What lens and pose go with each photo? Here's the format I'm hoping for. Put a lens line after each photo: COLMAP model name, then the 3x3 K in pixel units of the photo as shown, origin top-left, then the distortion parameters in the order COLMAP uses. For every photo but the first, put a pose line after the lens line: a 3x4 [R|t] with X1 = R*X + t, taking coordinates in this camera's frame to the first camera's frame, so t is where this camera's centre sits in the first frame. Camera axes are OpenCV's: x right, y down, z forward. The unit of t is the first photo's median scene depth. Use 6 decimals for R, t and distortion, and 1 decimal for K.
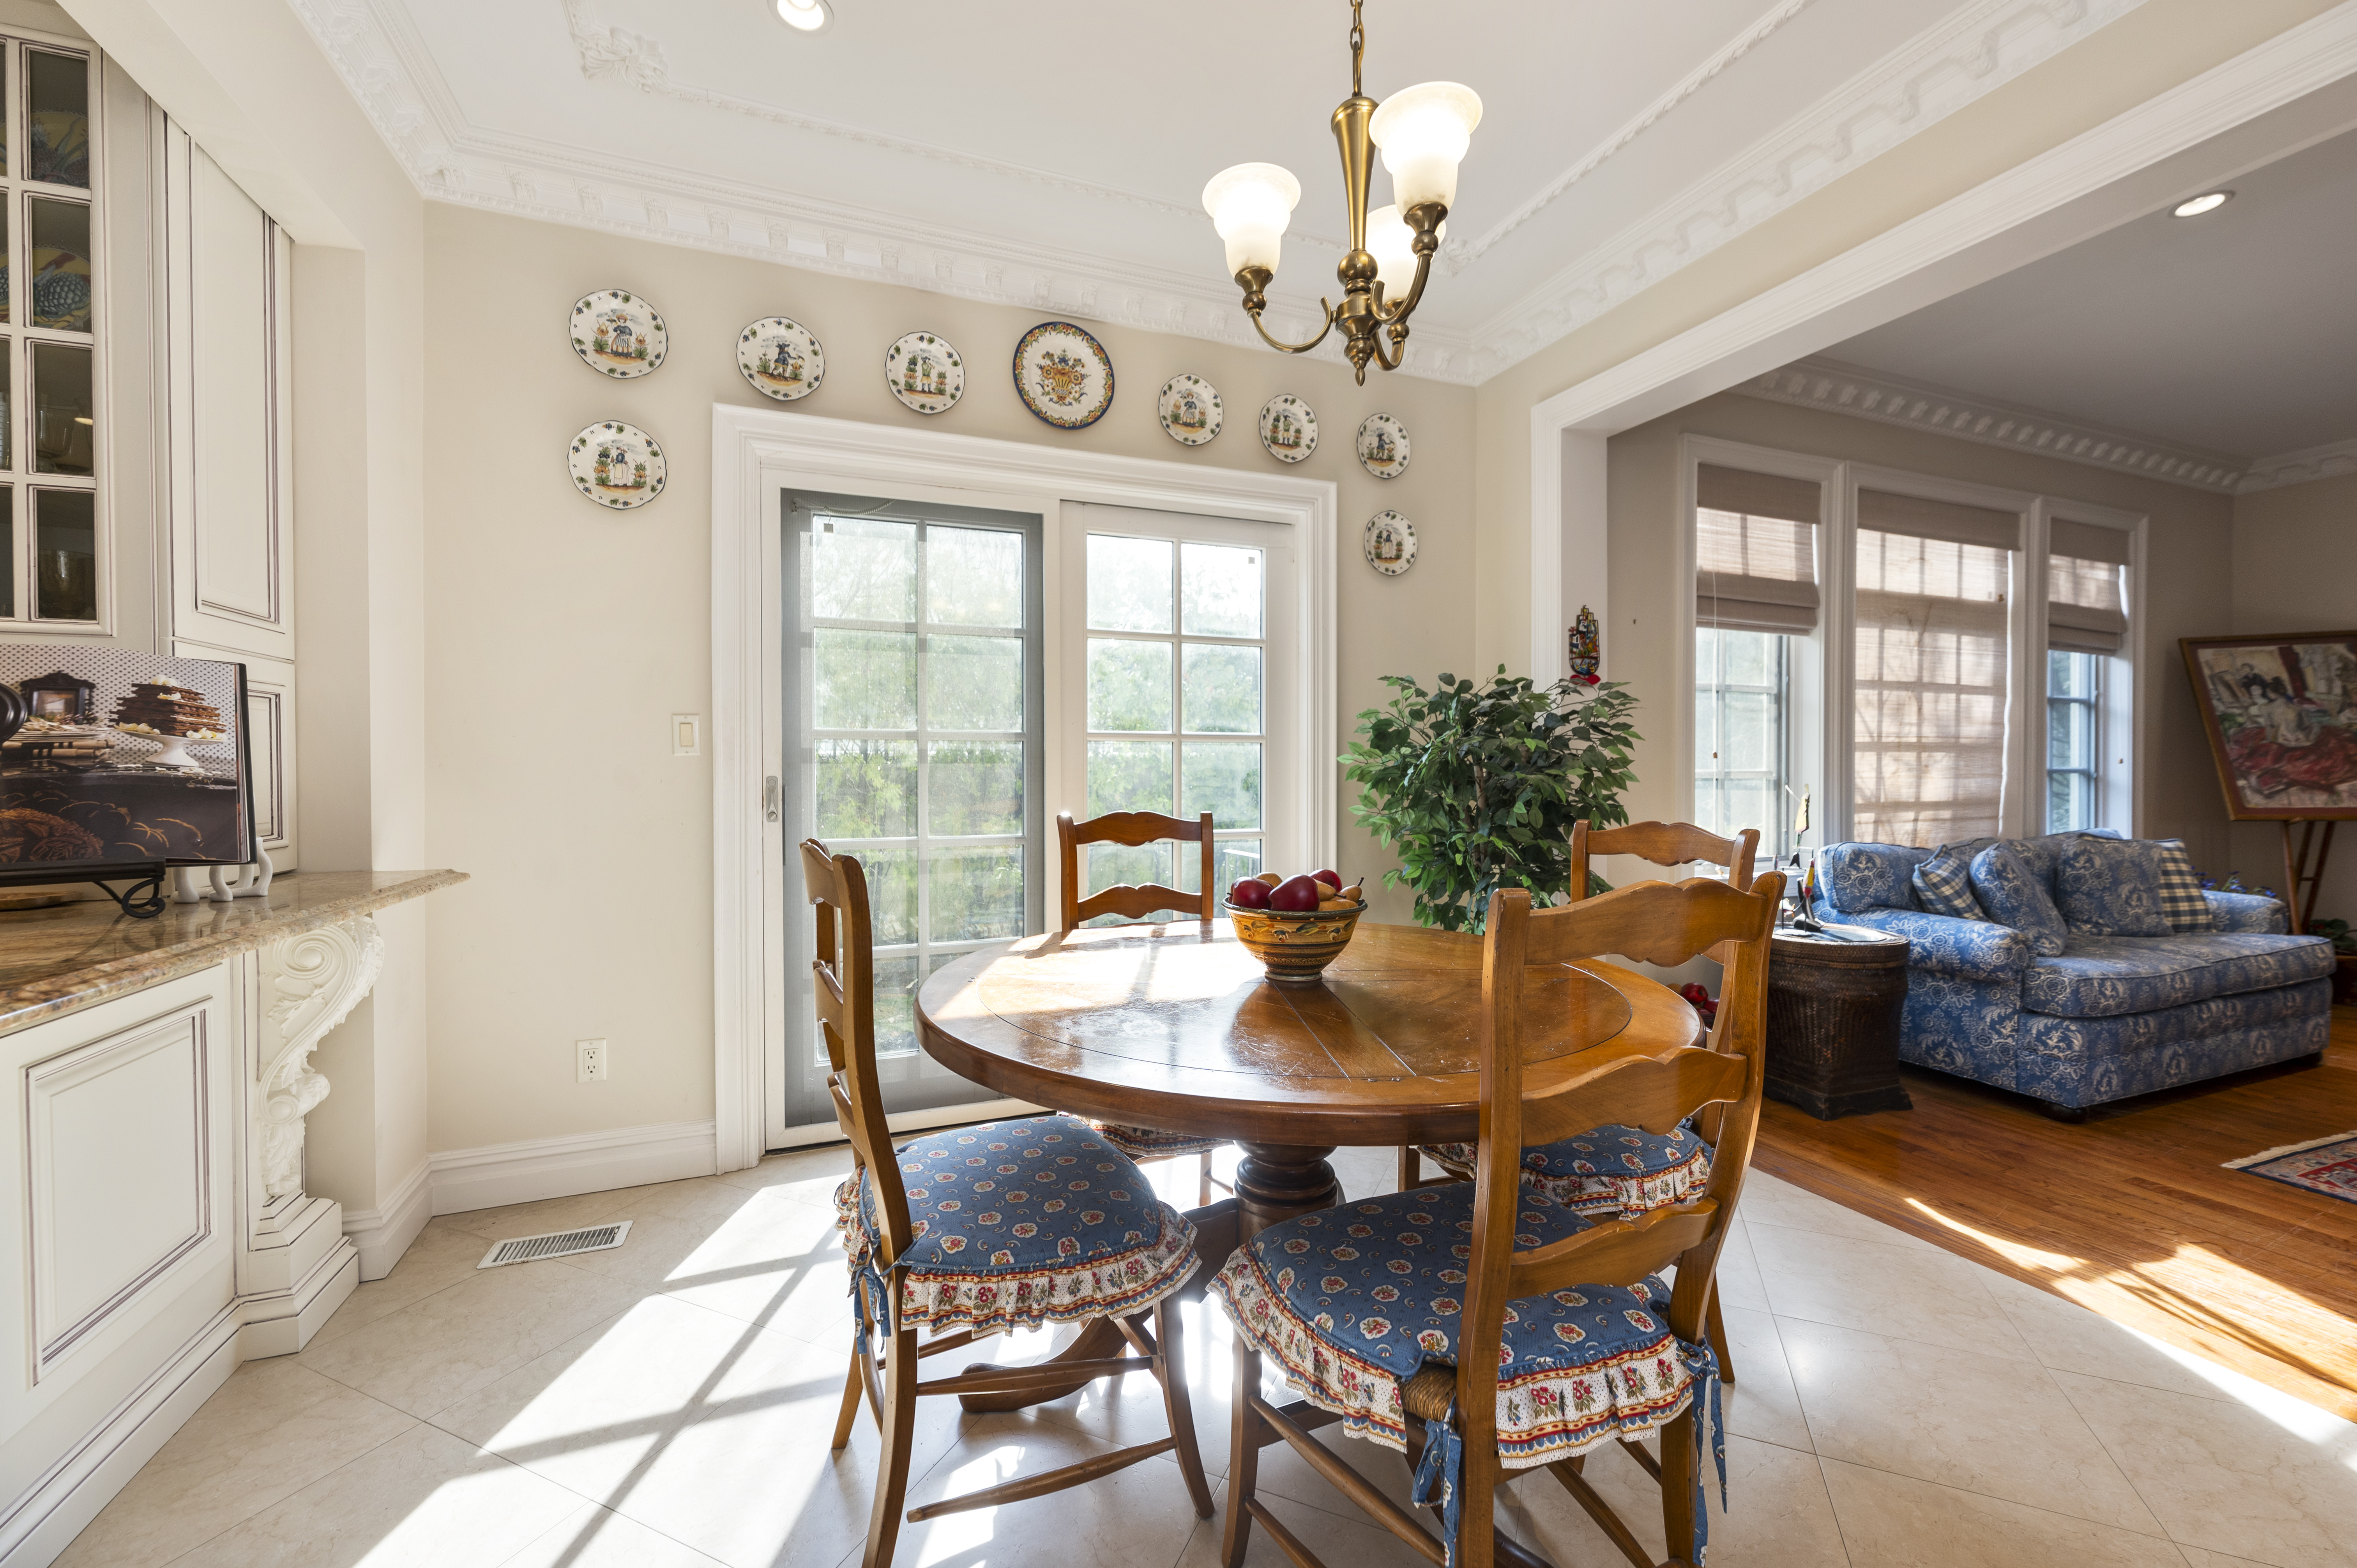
lens RADIAL K [[948.1, 0, 1198.4], [0, 948.1, 780.3], [0, 0, 1]] dist [0.000416, -0.000161]
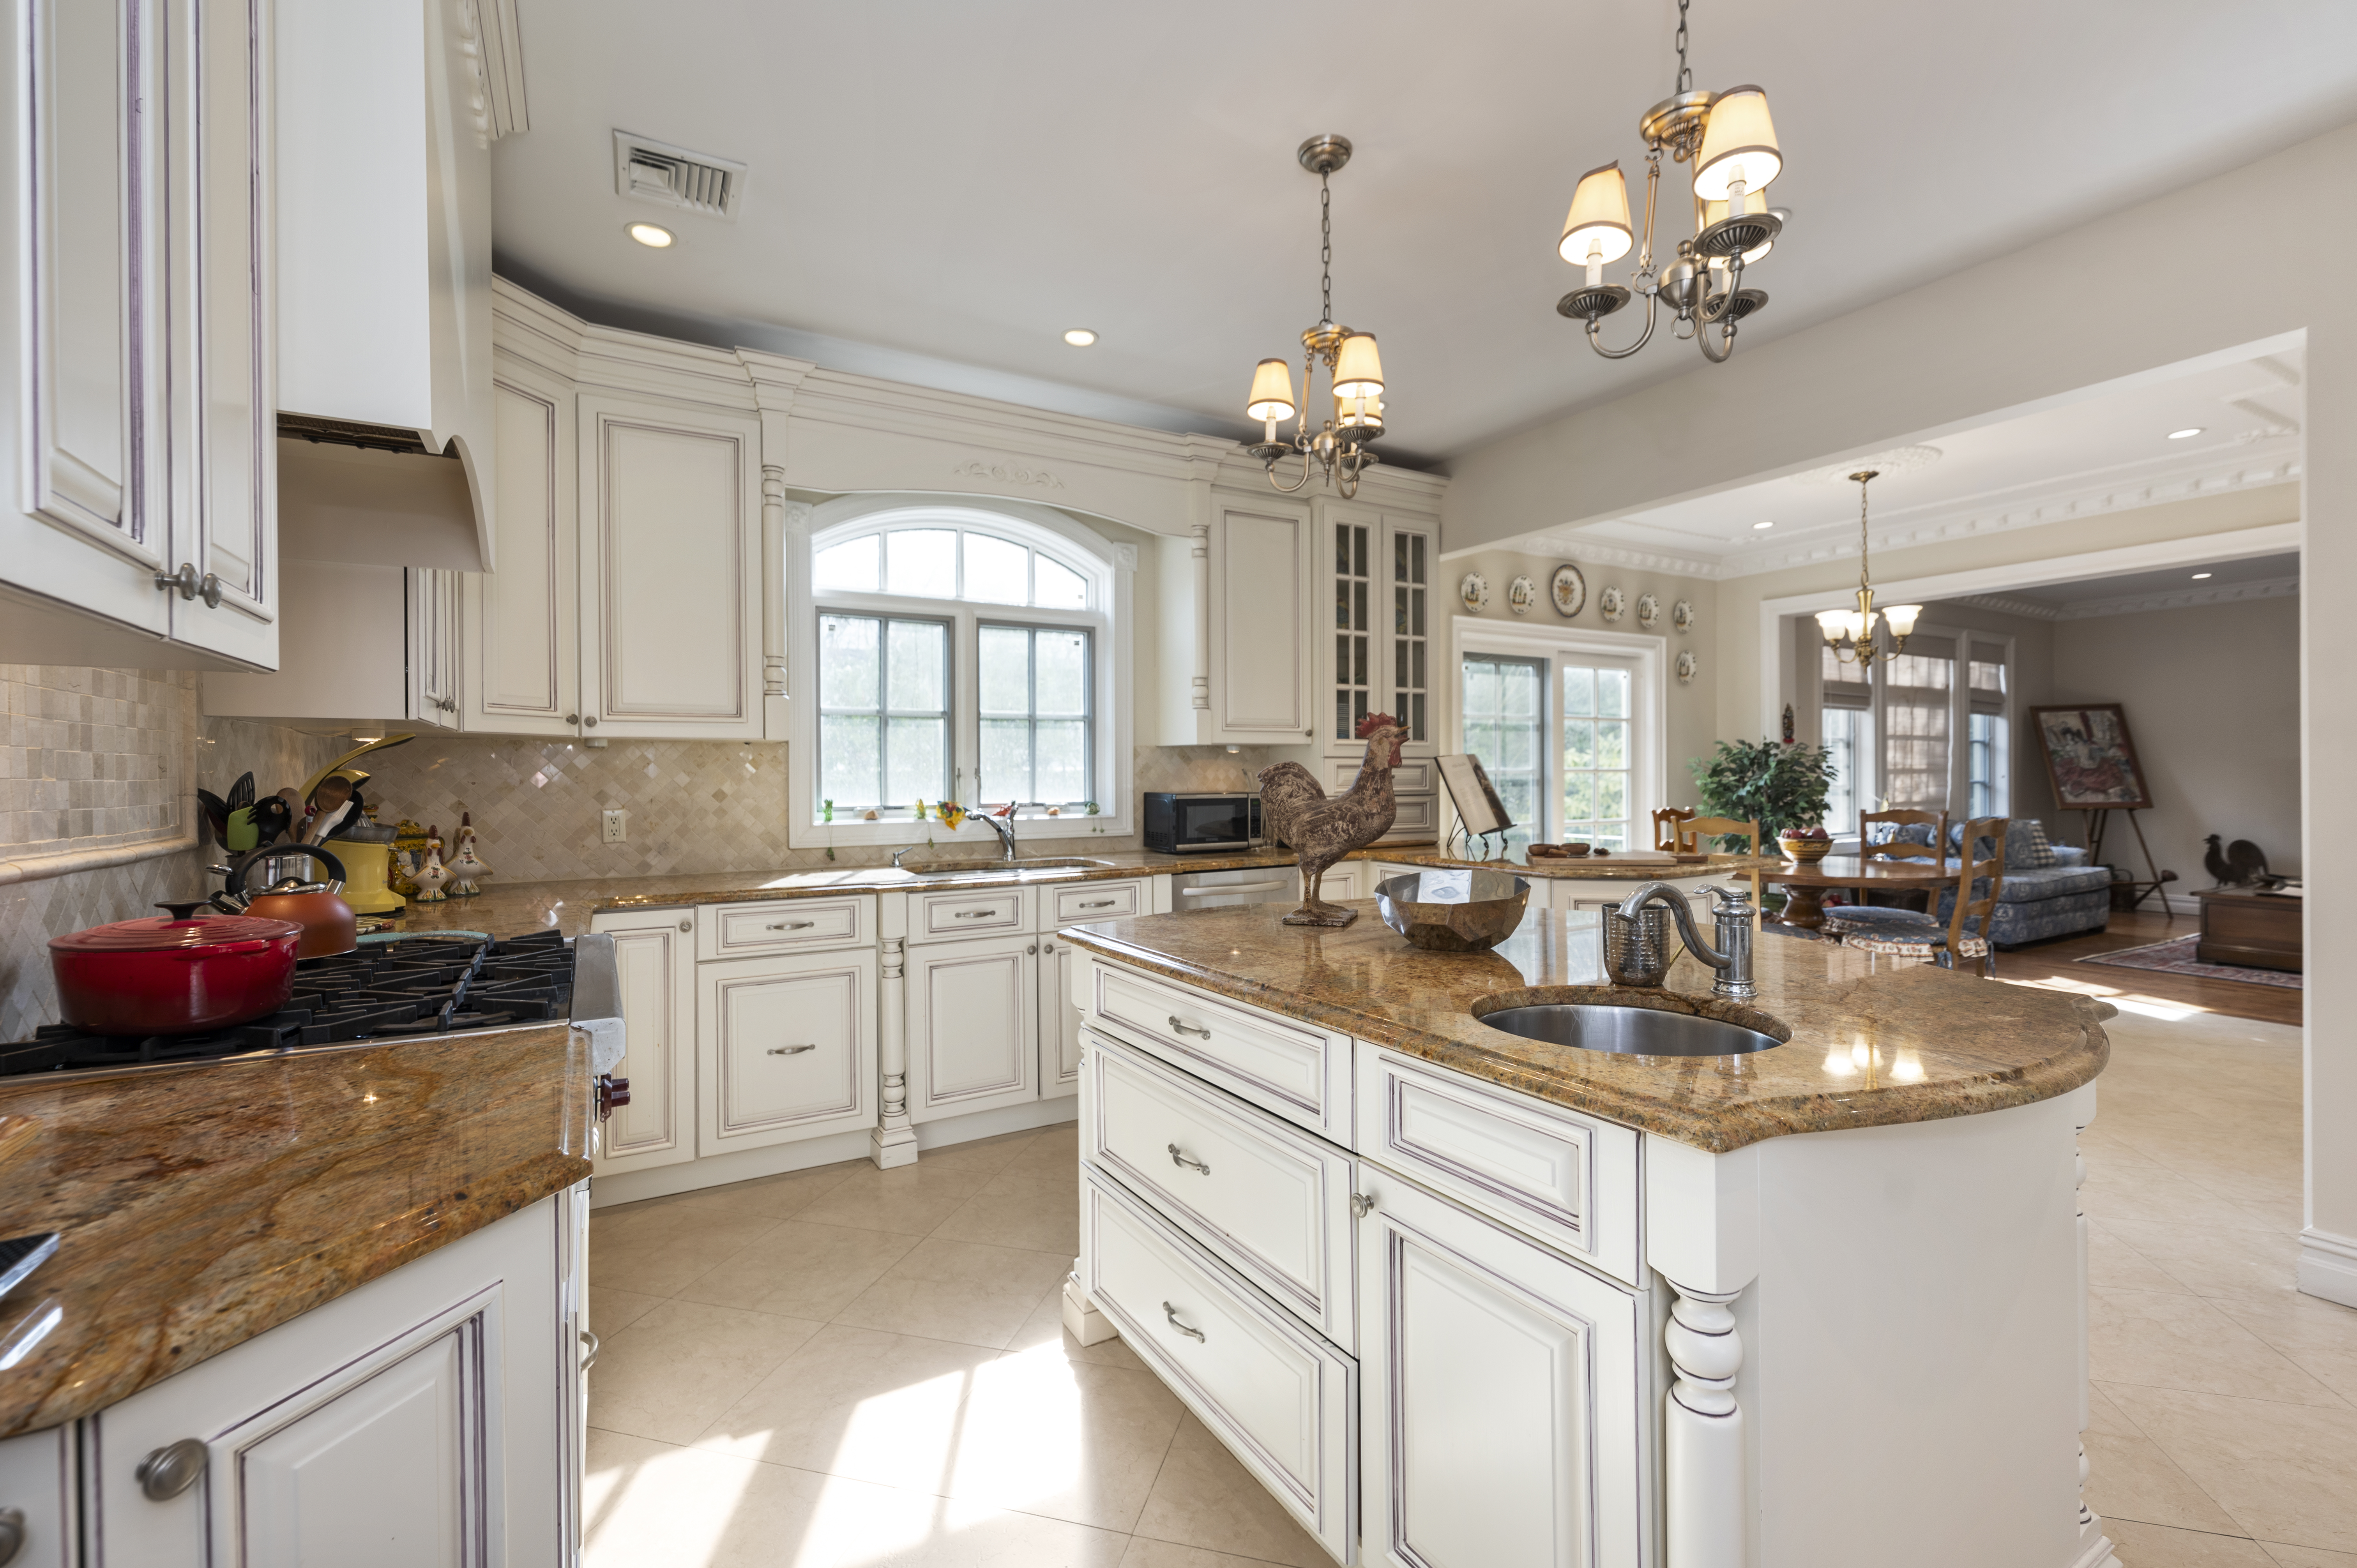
lens RADIAL K [[1010.9, 0, 1180.8], [0, 1010.9, 779.3], [0, 0, 1]] dist [-0.000903, 0.000070]
pose [[0.989191, -0.005700, 0.146525, -1.131965], [0.006152, 0.999978, -0.002633, -0.026832], [-0.146507, 0.003506, 0.989203, -0.881811]]
